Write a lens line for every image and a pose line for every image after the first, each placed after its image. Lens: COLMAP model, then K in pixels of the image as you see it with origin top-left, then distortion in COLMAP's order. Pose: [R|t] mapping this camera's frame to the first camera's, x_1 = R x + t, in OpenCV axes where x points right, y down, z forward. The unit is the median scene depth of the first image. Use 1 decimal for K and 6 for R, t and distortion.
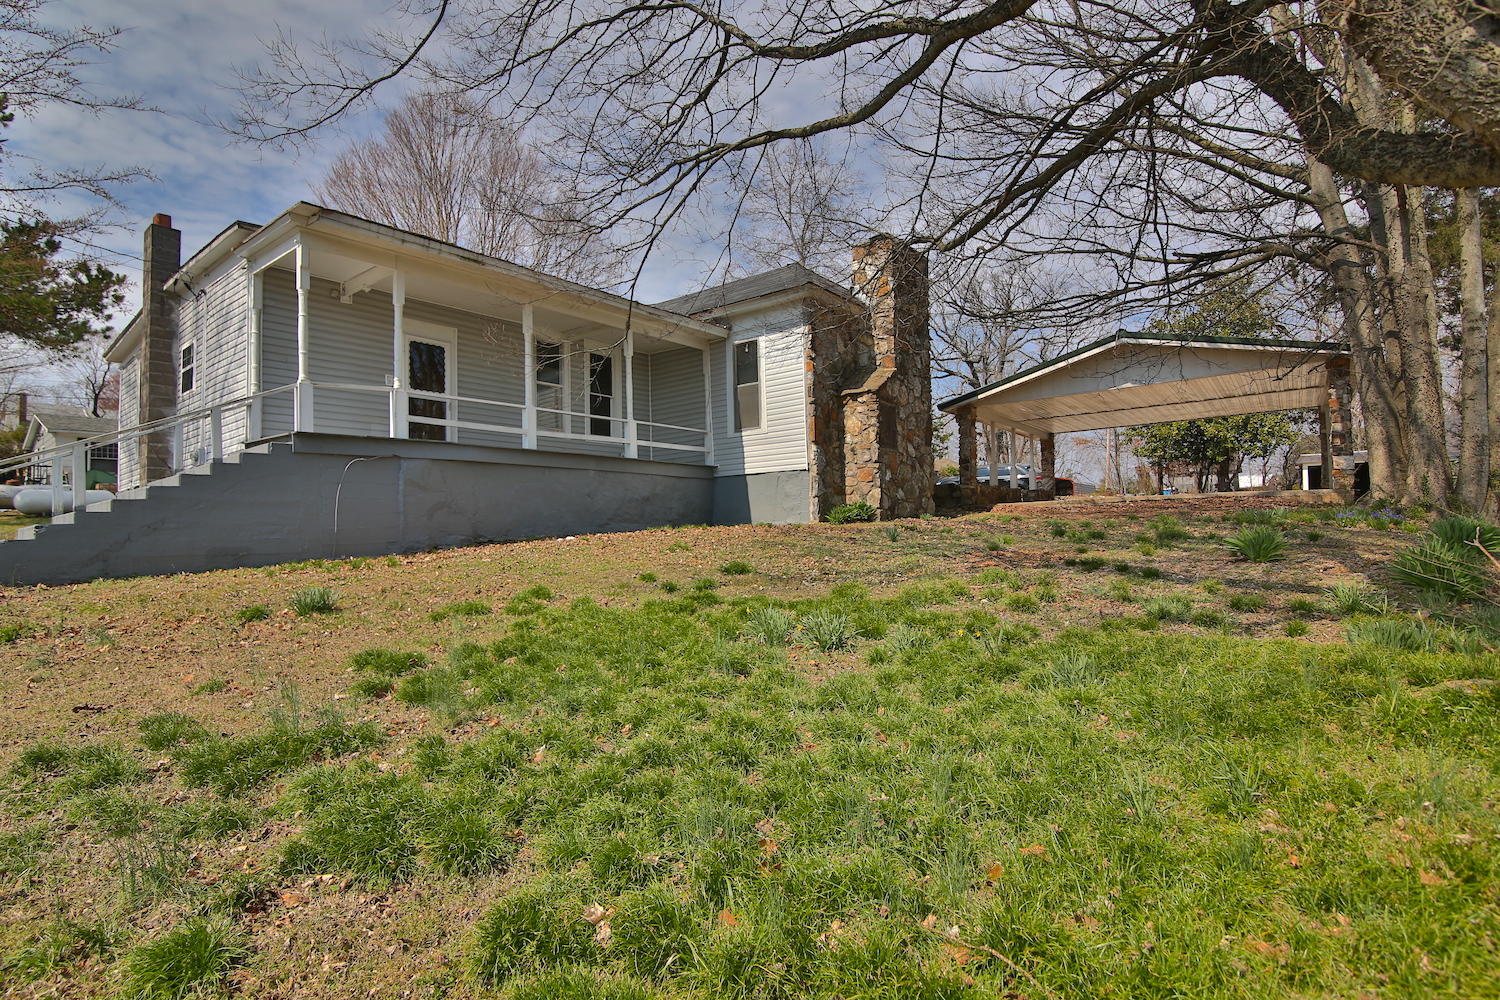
lens RADIAL K [[725.1, 0, 748.8], [0, 725.1, 504.3], [0, 0, 1]] dist [-0.015444, -0.001299]
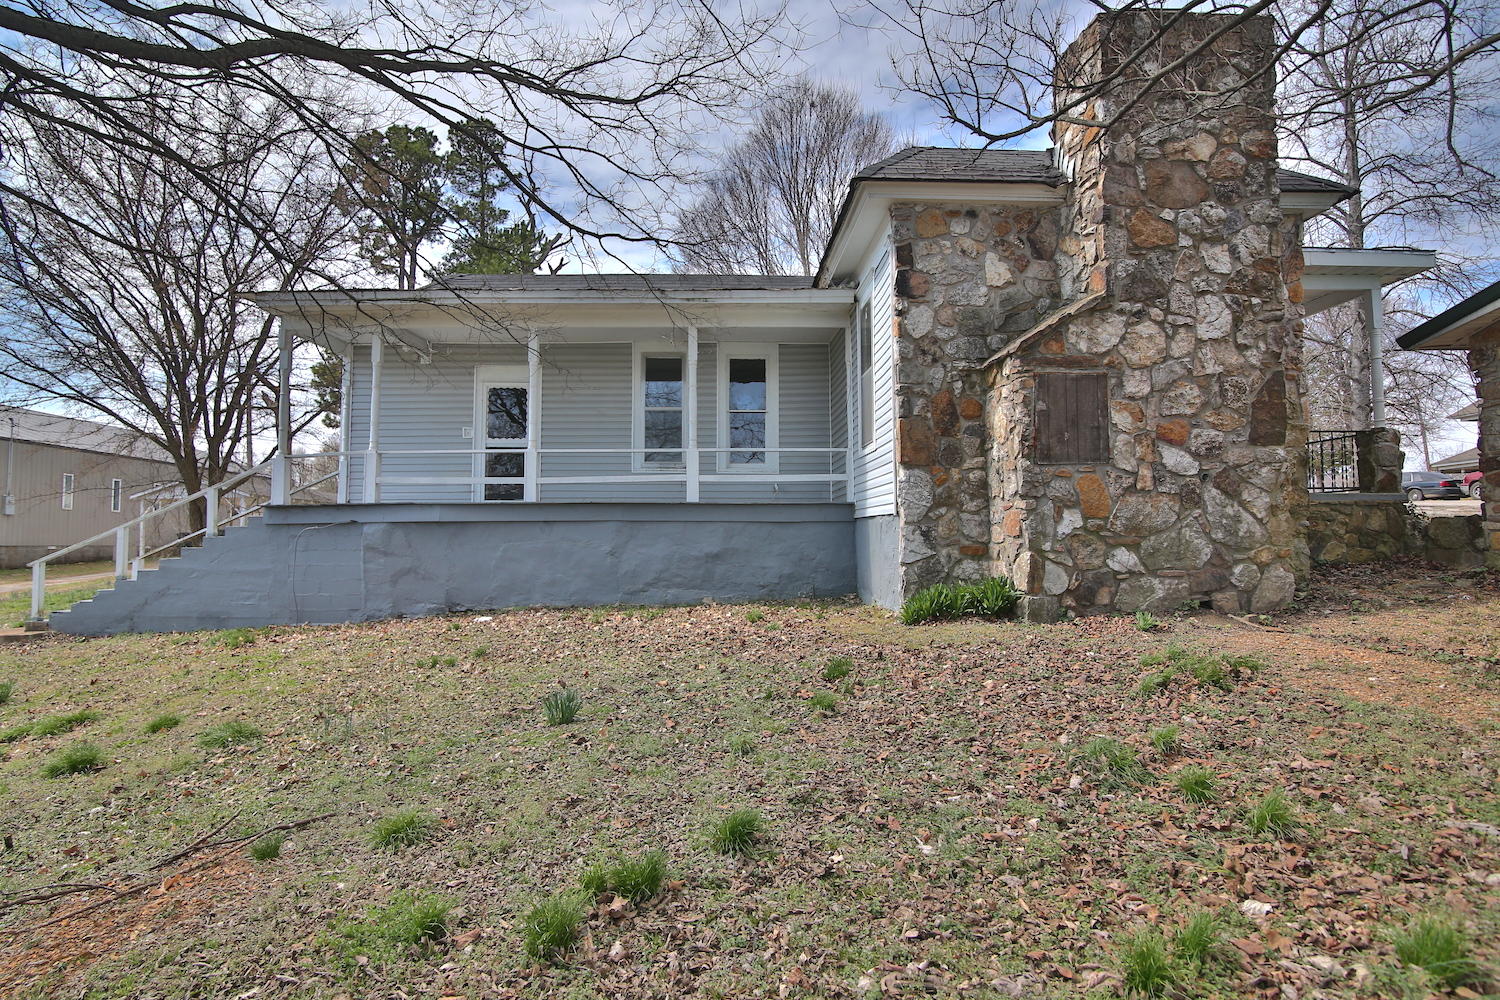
lens RADIAL K [[725.1, 0, 750.3], [0, 725.1, 499.2], [0, 0, 1]] dist [-0.015444, -0.001299]
pose [[0.661303, -0.022540, -0.749780, 0.421715], [0.017350, 0.999741, -0.014752, -0.053143], [0.749918, -0.003253, 0.661523, 0.555875]]
